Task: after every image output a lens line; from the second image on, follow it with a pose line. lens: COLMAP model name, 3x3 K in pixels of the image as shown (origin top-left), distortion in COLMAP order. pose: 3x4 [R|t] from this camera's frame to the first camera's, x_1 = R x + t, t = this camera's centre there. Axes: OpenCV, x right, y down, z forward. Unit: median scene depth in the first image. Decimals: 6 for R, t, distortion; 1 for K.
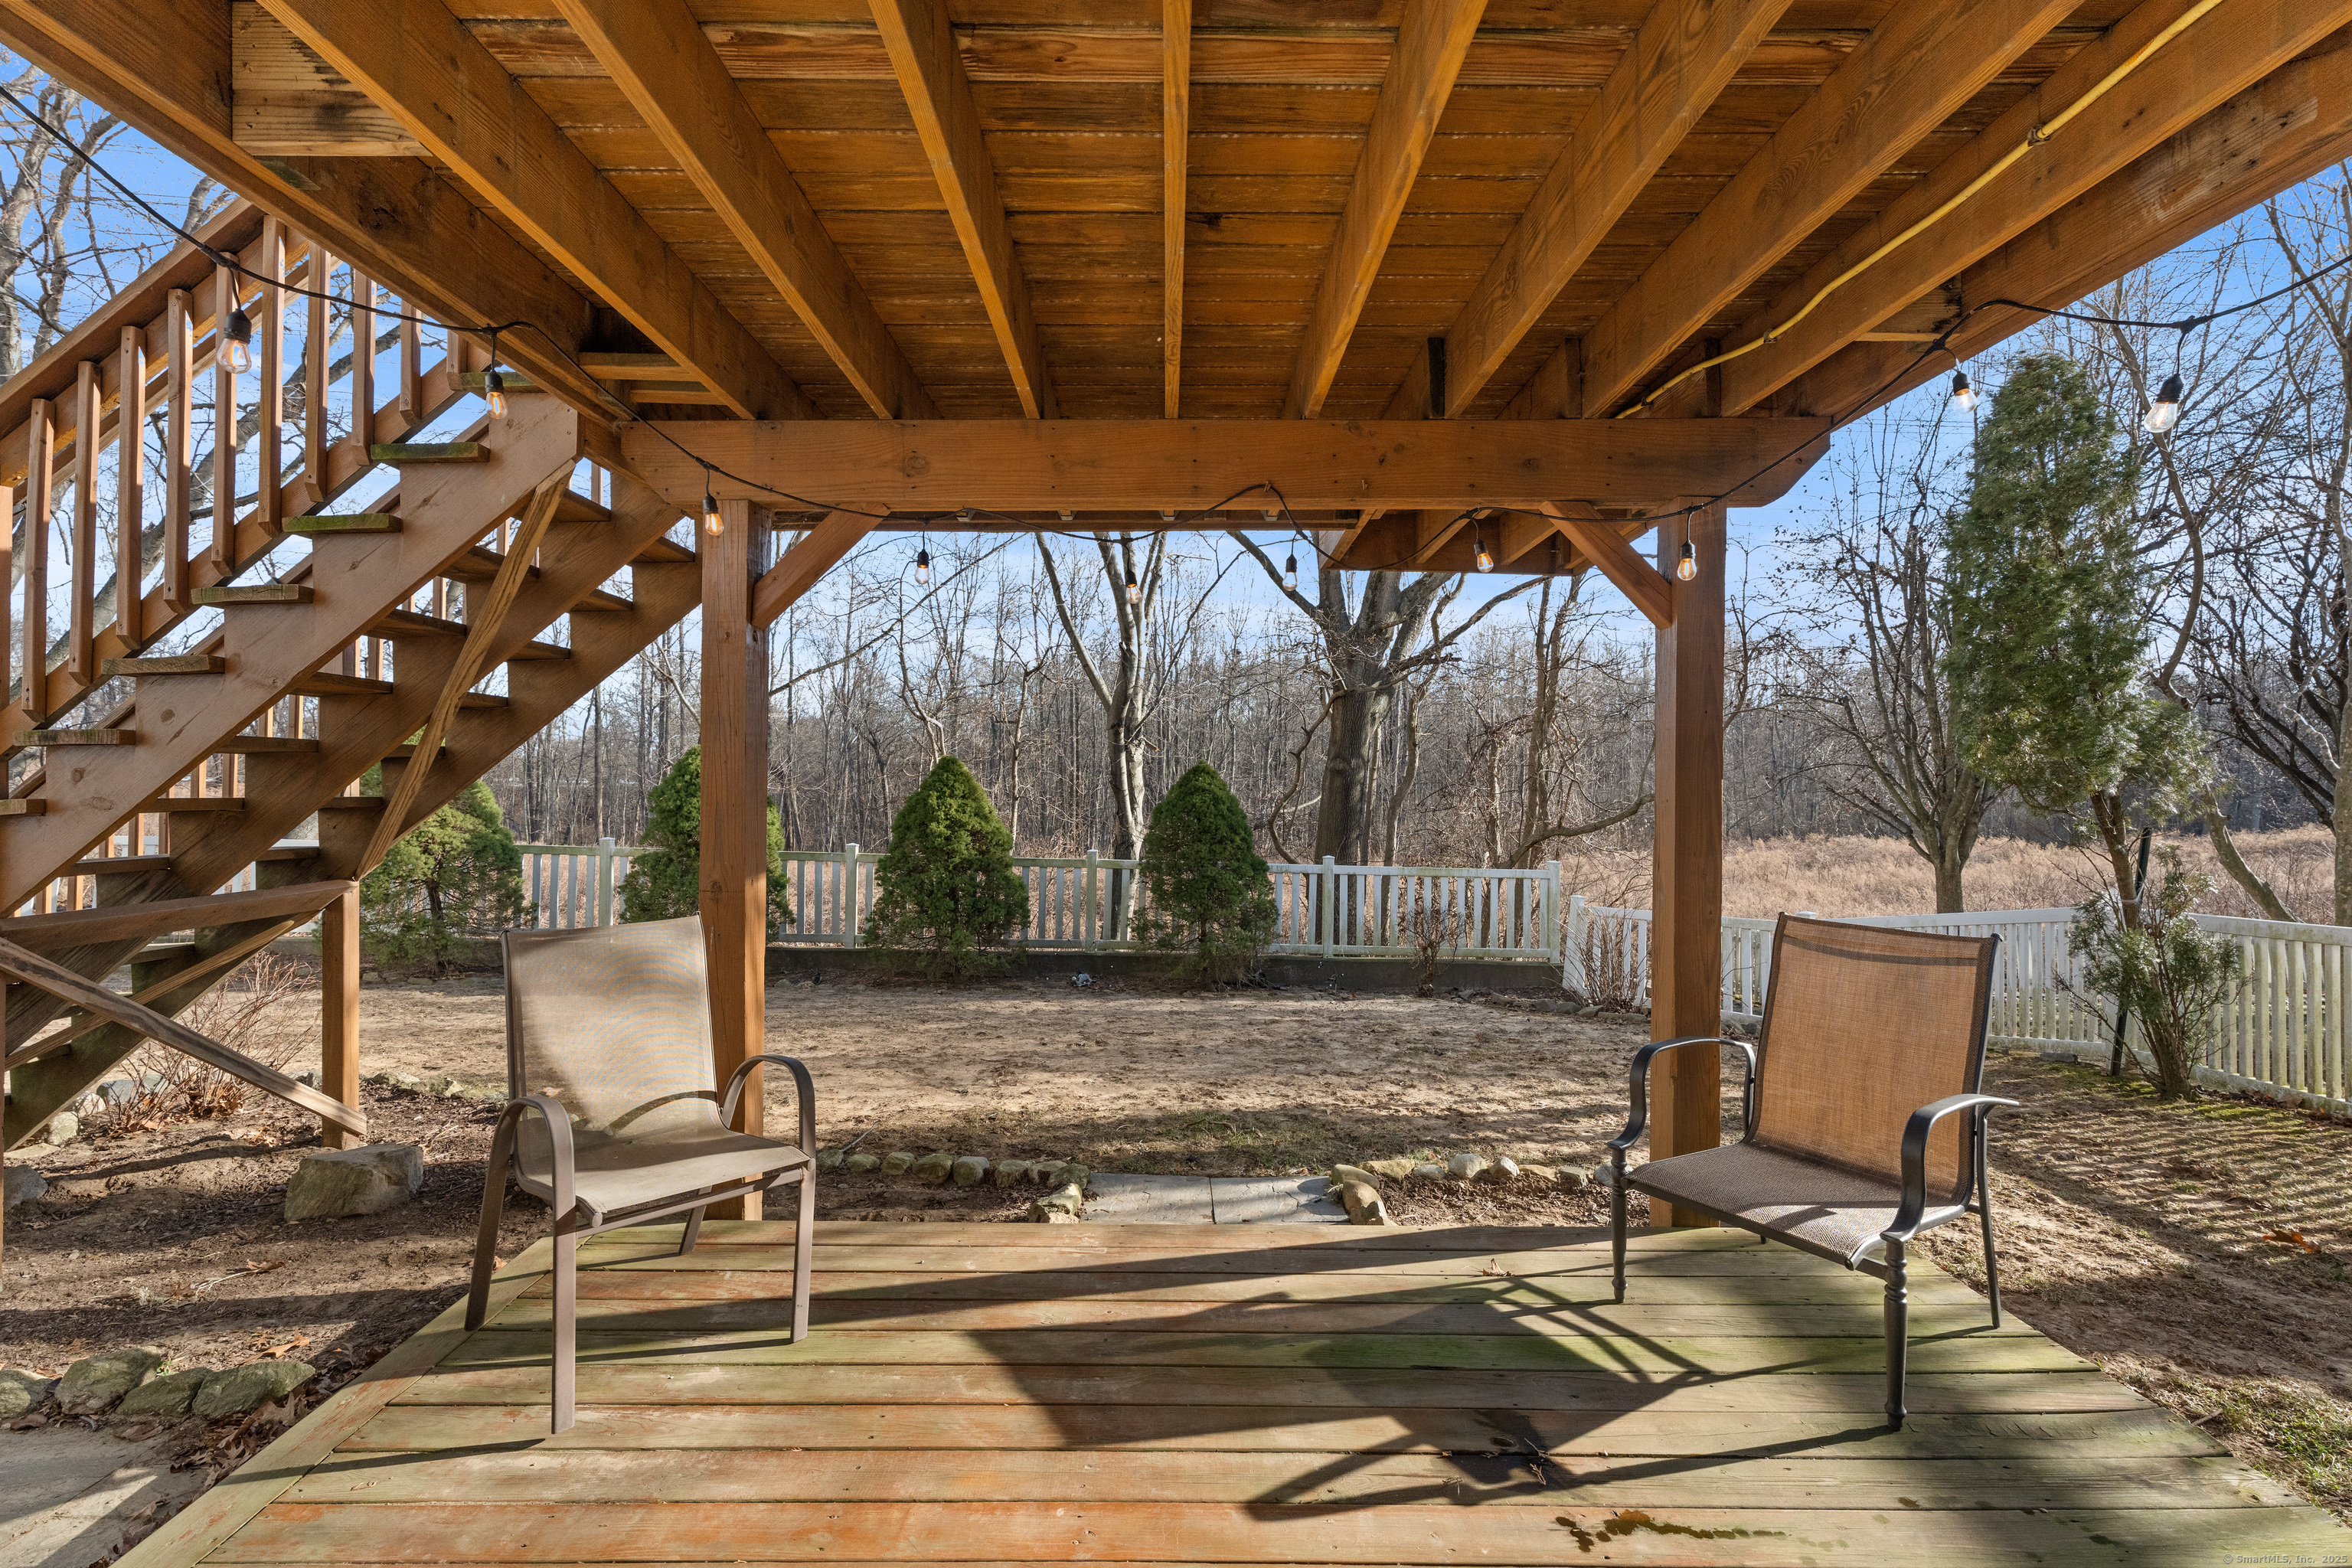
lens RADIAL K [[1036.1, 0, 1171.1], [0, 1036.1, 779.1], [0, 0, 1]] dist [-0.001659, 0.000578]
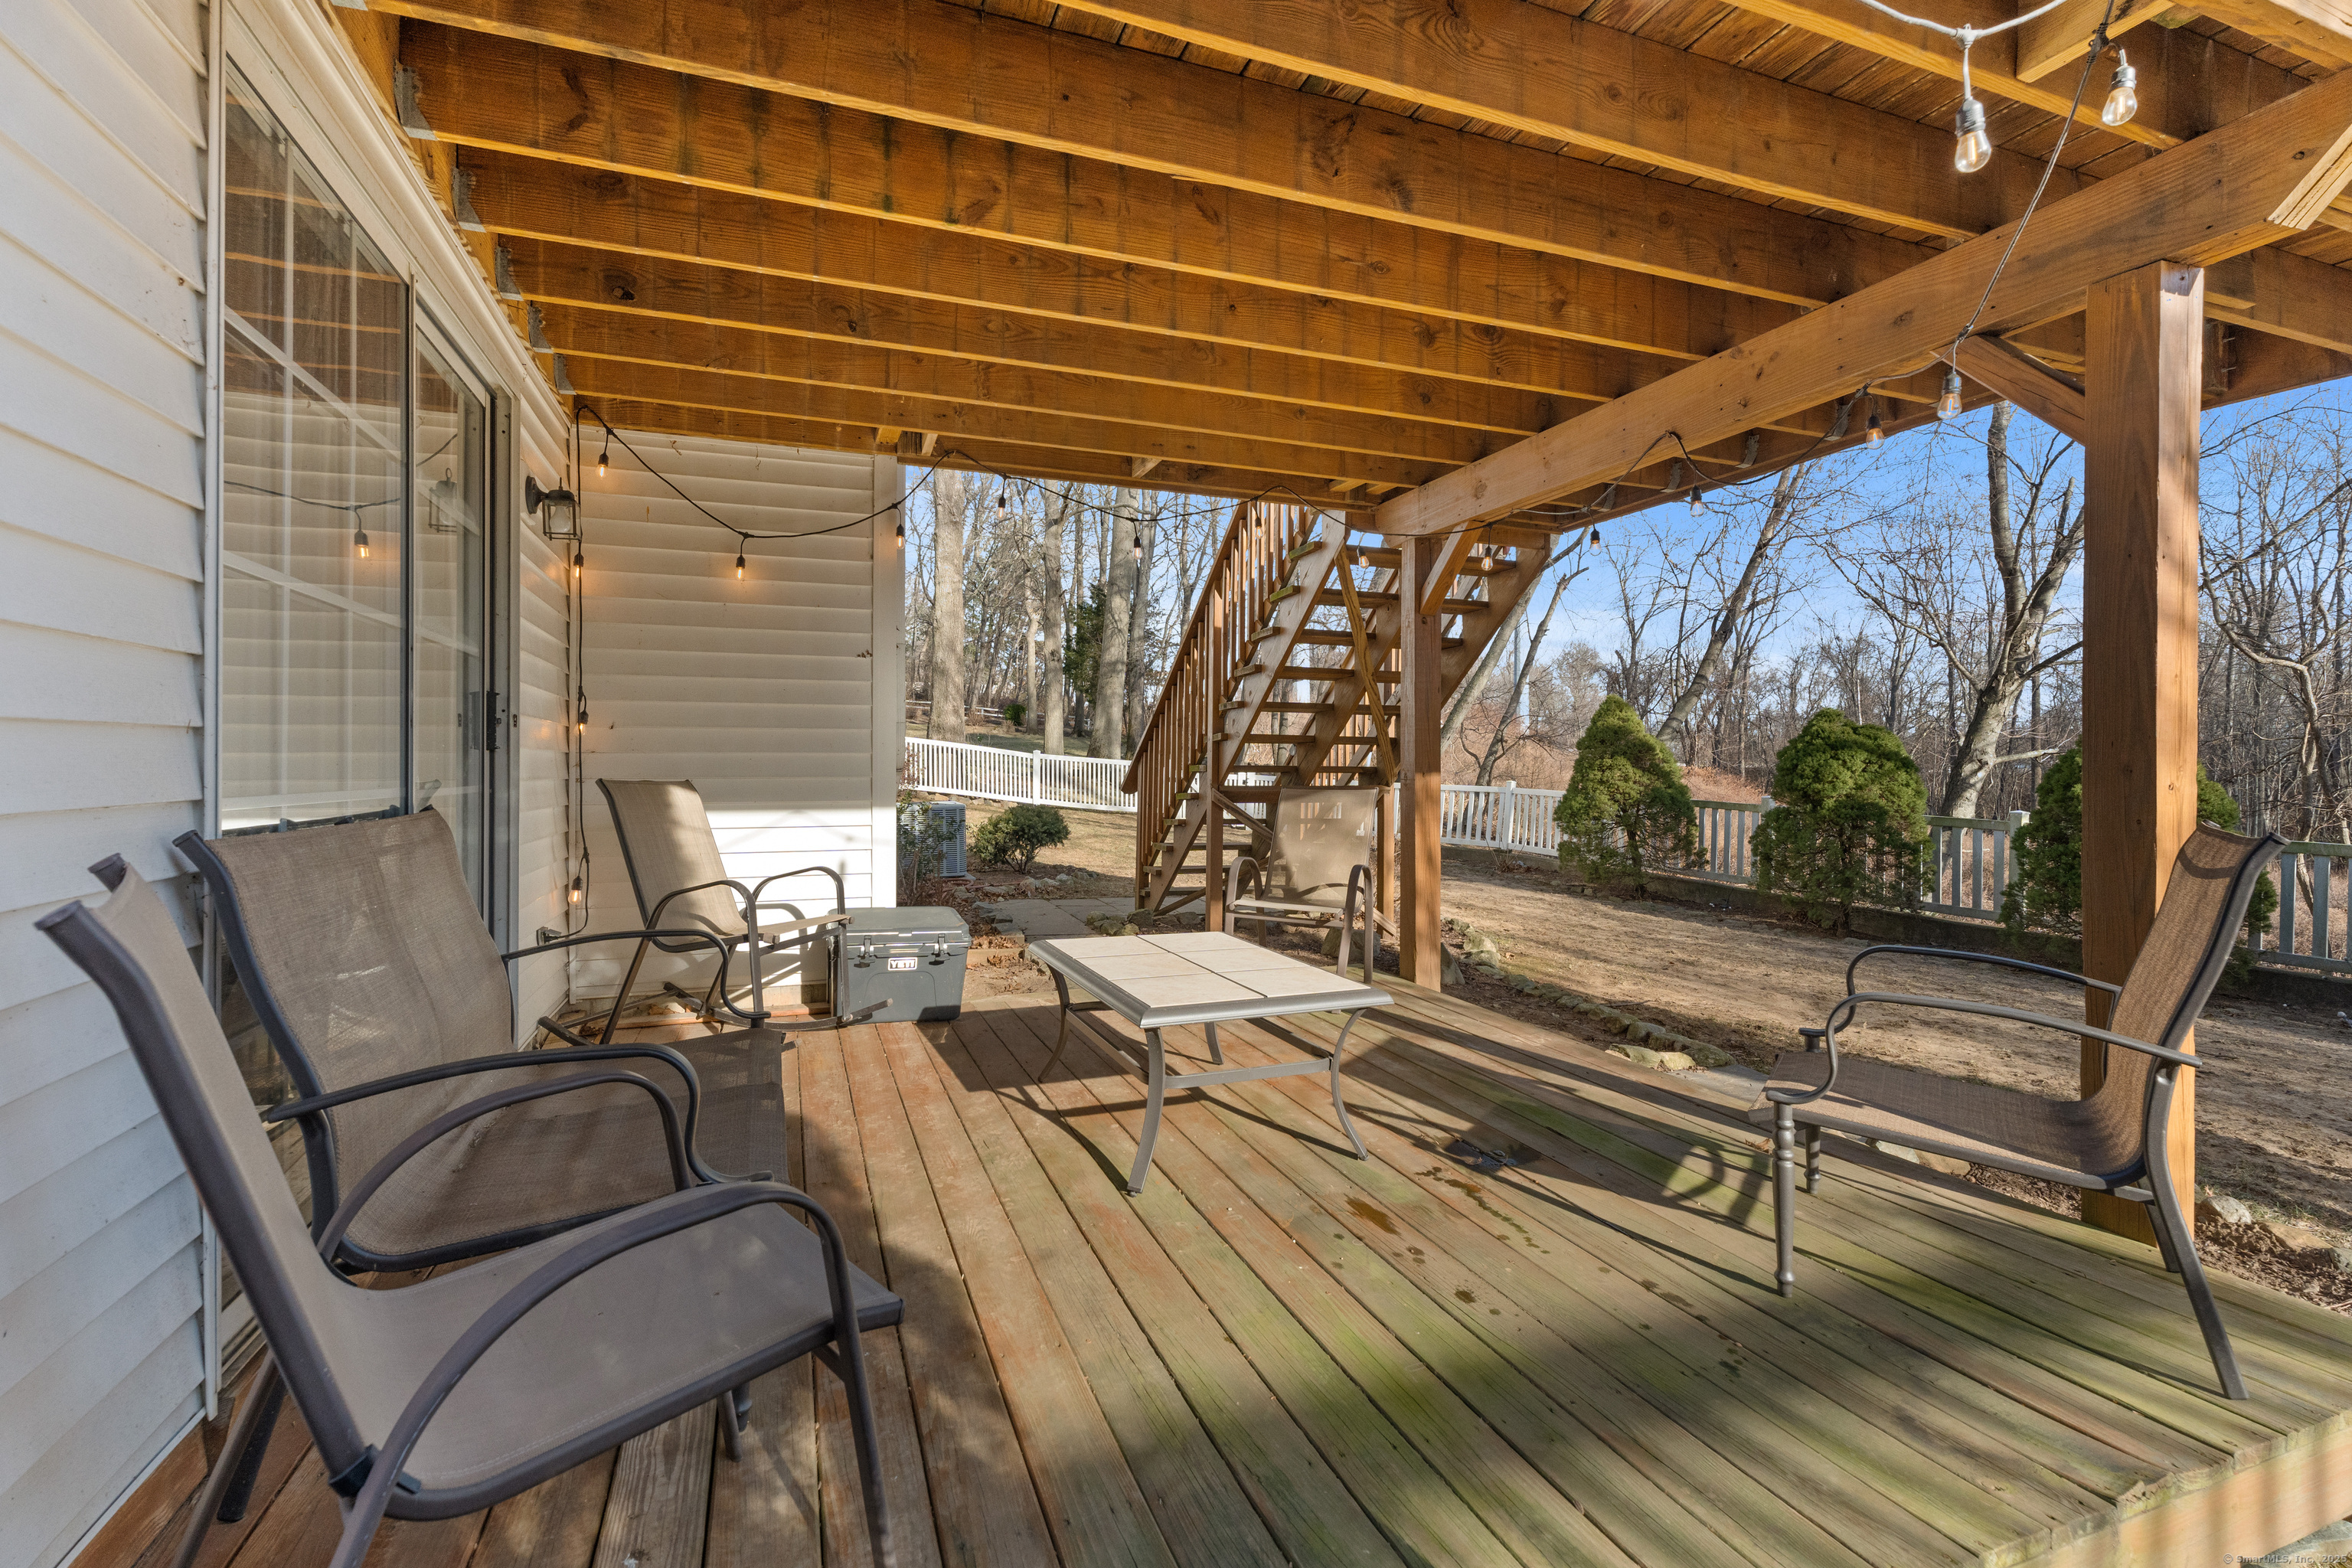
lens RADIAL K [[1036.1, 0, 1167.9], [0, 1036.1, 773.9], [0, 0, 1]] dist [-0.001659, 0.000578]
pose [[0.347479, 0.004952, -0.937675, 1.287727], [0.004536, 0.999965, 0.006962, 0.110461], [0.937677, -0.006673, 0.347444, 0.100664]]
